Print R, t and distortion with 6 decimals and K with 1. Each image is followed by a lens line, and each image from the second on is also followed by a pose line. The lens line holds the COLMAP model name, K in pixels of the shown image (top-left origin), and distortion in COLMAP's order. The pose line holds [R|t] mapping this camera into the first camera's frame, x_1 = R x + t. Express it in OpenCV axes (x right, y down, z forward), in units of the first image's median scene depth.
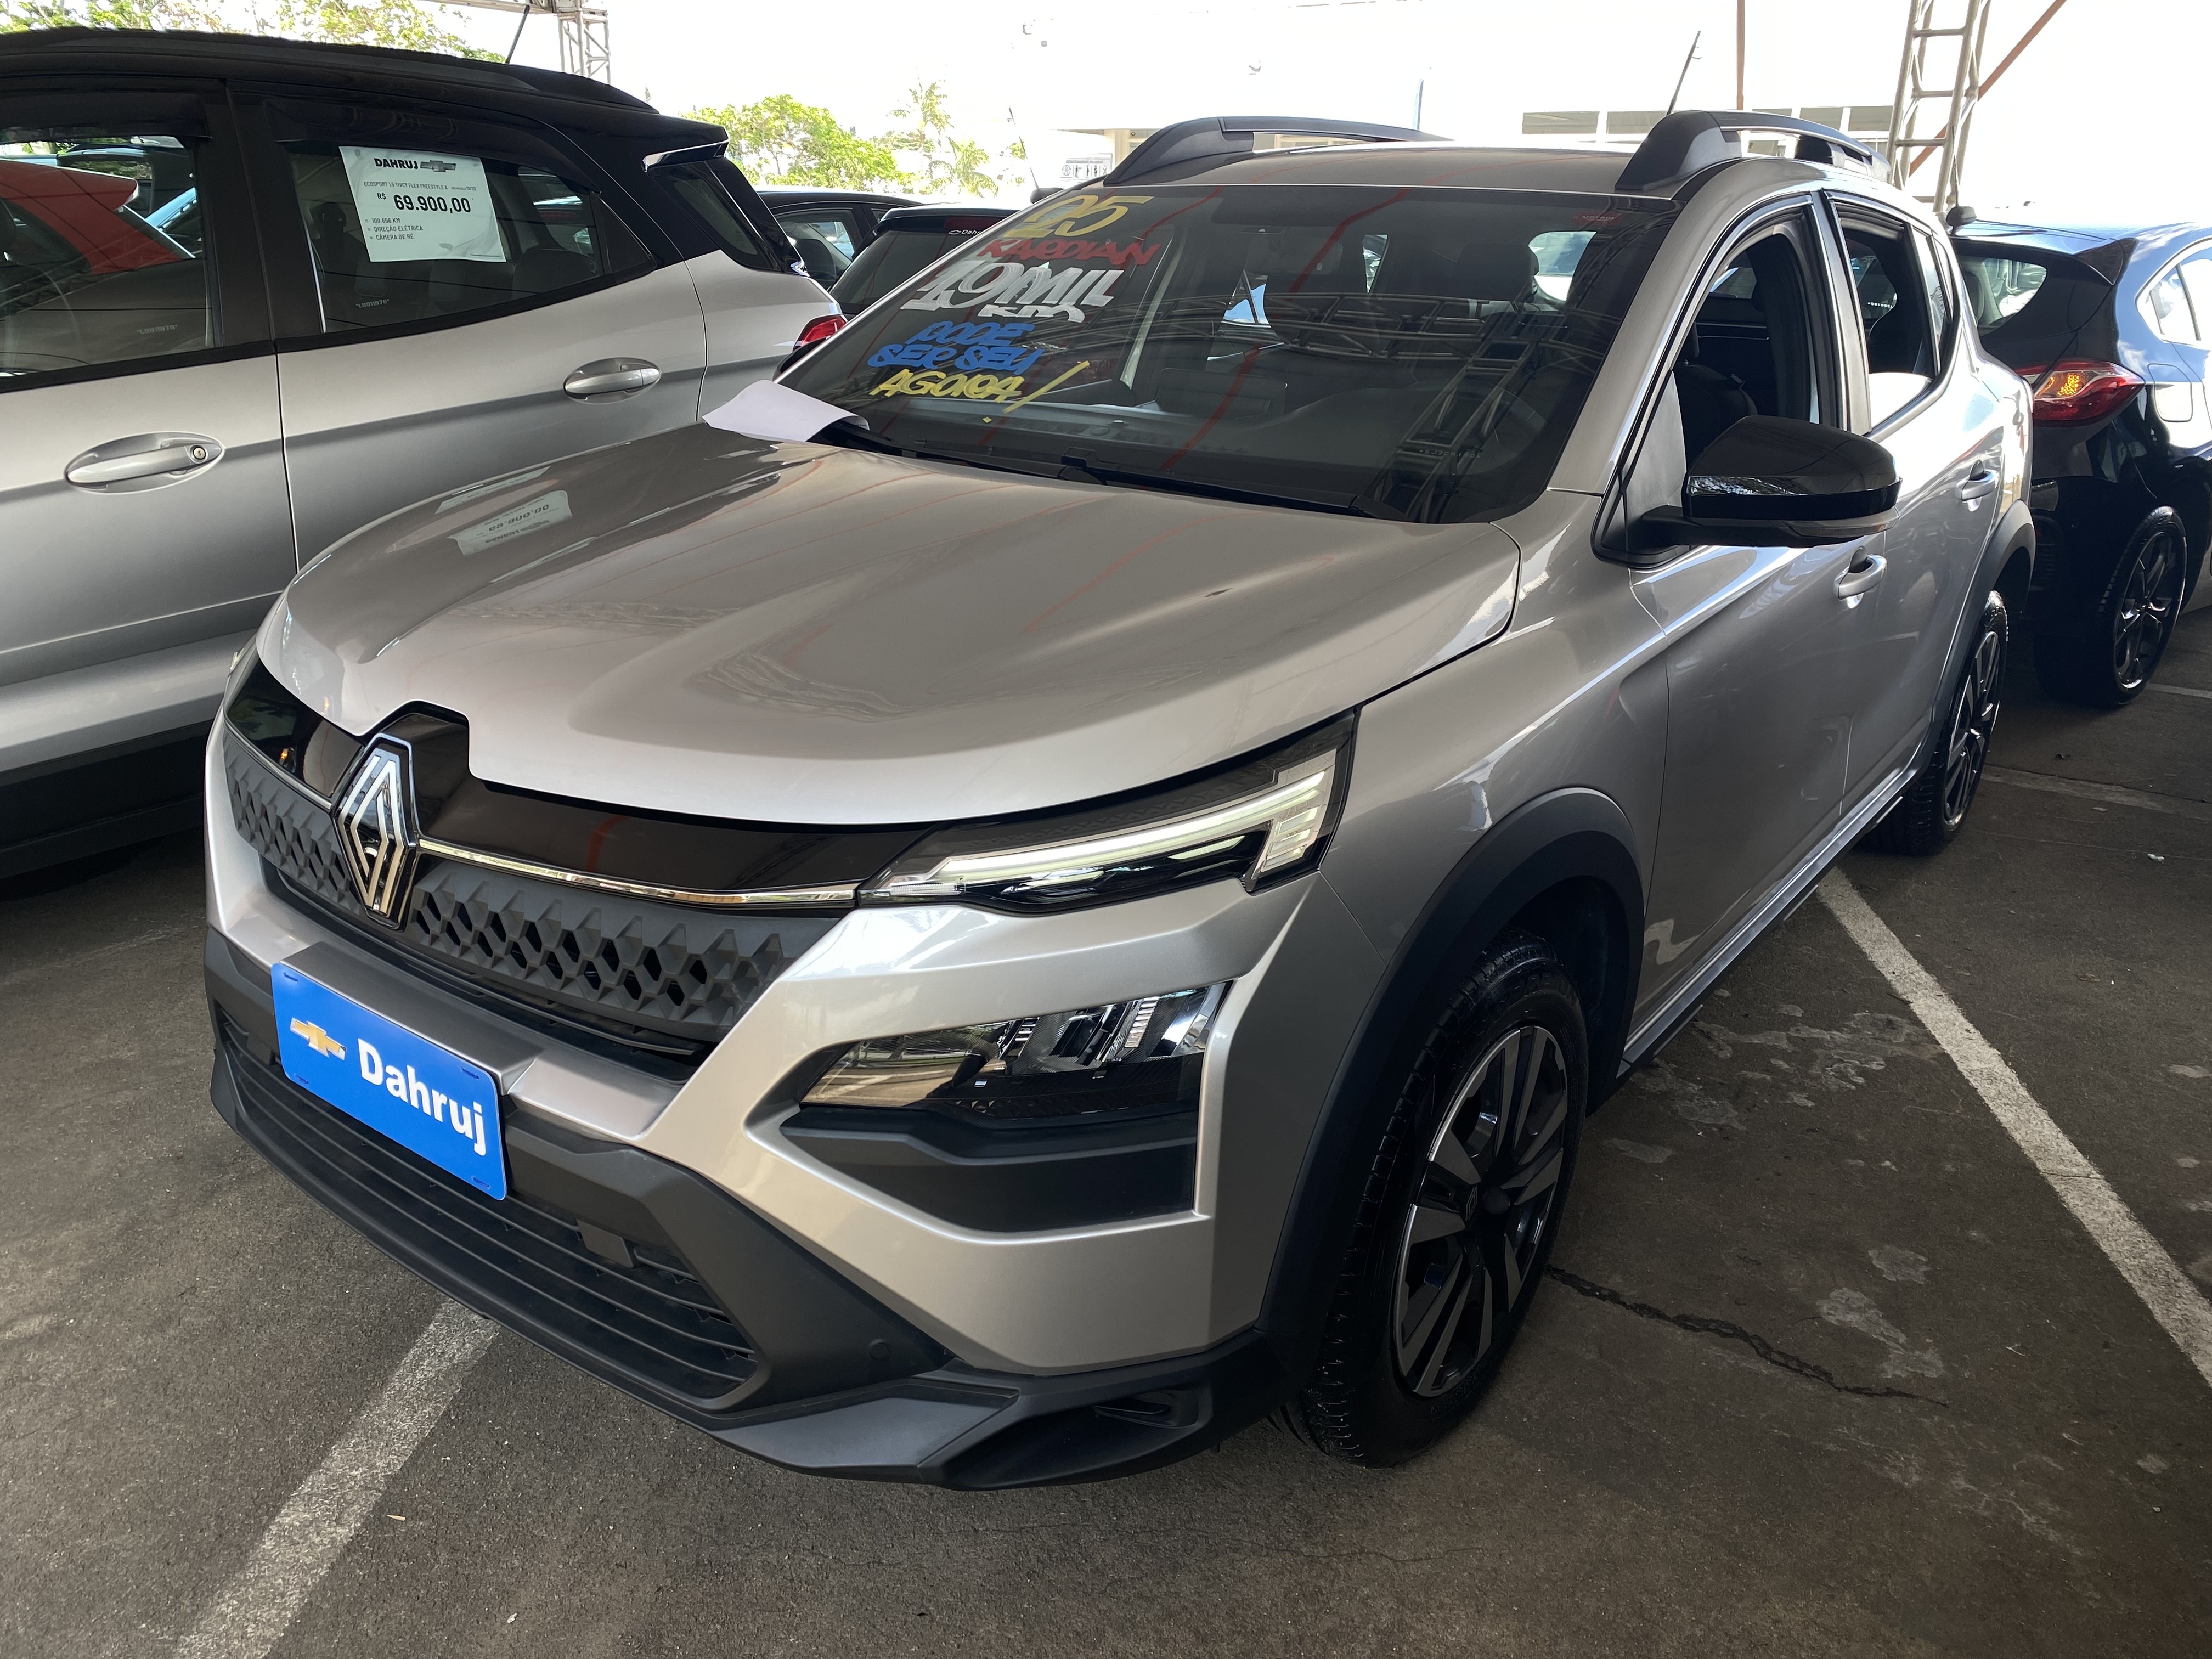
lens RADIAL K [[1707.2, 0, 1123.8], [0, 1707.2, 829.1], [0, 0, 1]] dist [0.021858, -0.005502]
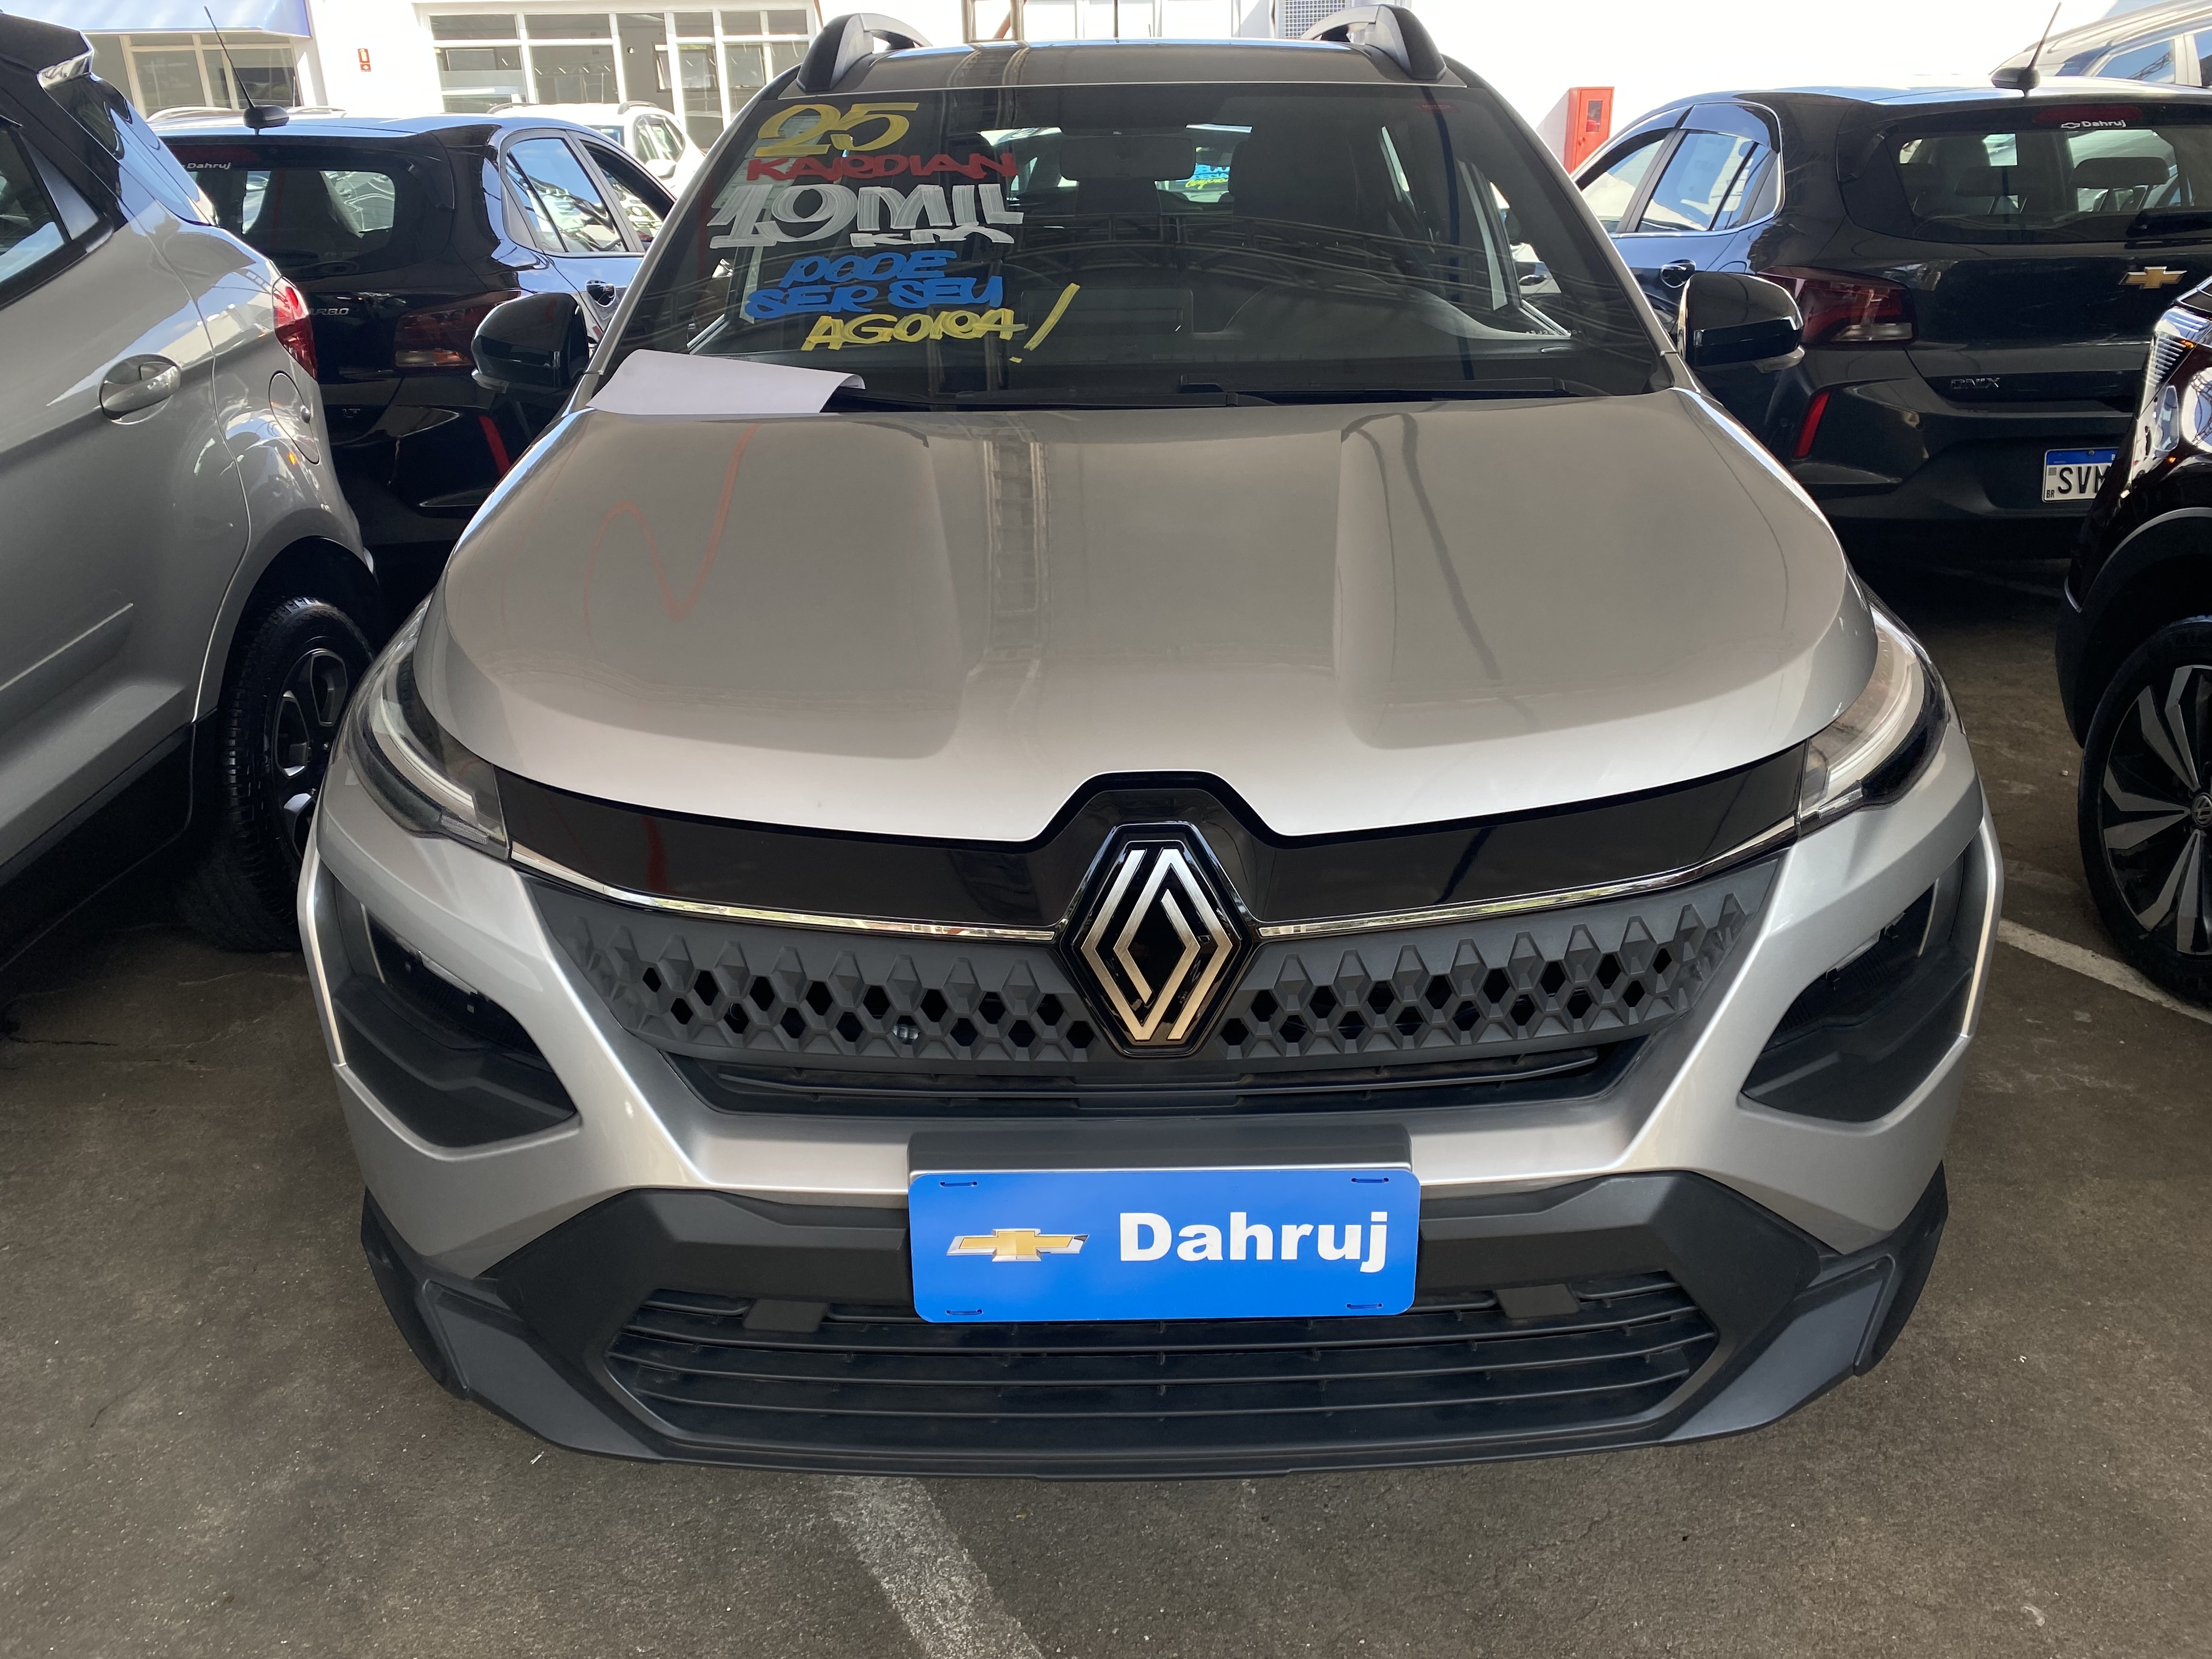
lens RADIAL K [[1707.2, 0, 1123.8], [0, 1707.2, 829.1], [0, 0, 1]] dist [0.021858, -0.005502]
pose [[0.793013, -0.268285, 0.546950, -0.748575], [0.242923, 0.962600, 0.119956, -0.126519], [-0.558676, 0.037740, 0.828527, 0.317596]]
